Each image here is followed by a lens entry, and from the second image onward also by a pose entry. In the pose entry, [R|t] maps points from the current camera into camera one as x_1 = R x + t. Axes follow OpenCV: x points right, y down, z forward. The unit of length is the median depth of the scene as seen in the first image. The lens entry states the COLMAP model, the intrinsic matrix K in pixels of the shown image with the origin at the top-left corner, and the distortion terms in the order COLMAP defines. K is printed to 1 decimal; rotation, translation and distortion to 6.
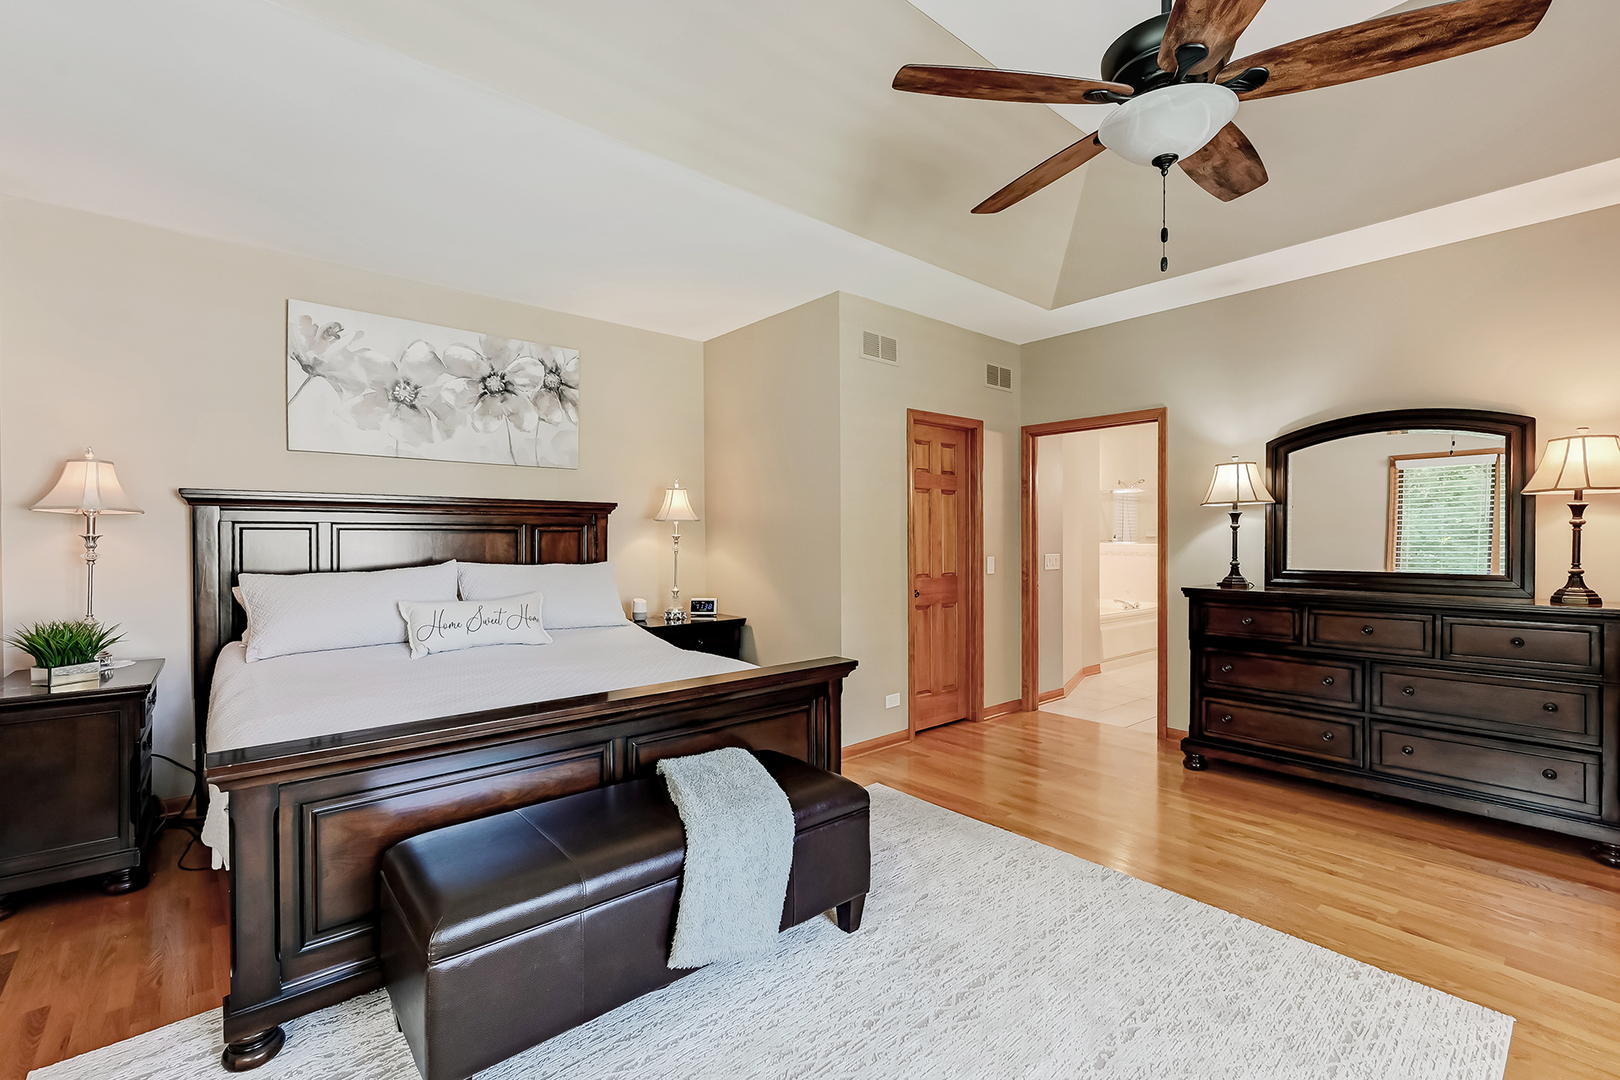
lens RADIAL K [[709.2, 0, 810.0], [0, 709.2, 540.0], [0, 0, 1]] dist [0.002779, 0.000184]
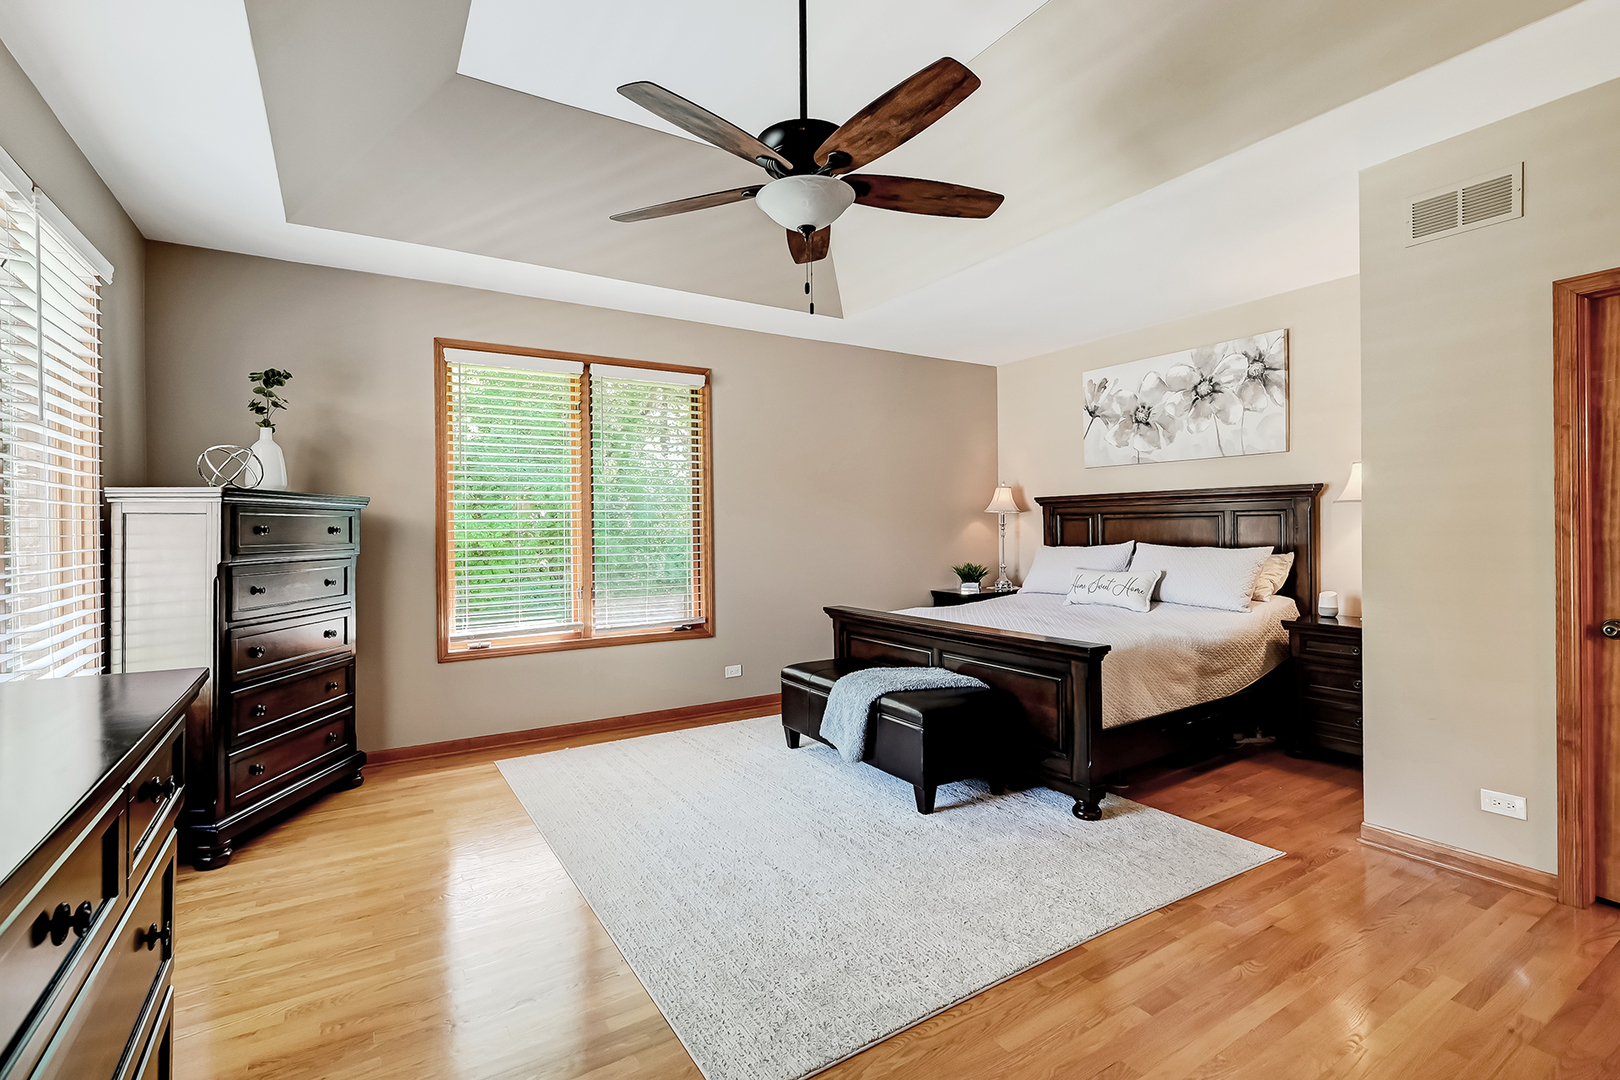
lens RADIAL K [[730.5, 0, 810.9], [0, 730.5, 520.4], [0, 0, 1]] dist [0.000126, -0.000114]
pose [[-0.150125, -0.006304, -0.988647, 0.822410], [0.007556, 0.999943, -0.007524, -0.003311], [0.988638, -0.008600, -0.150069, 0.554080]]
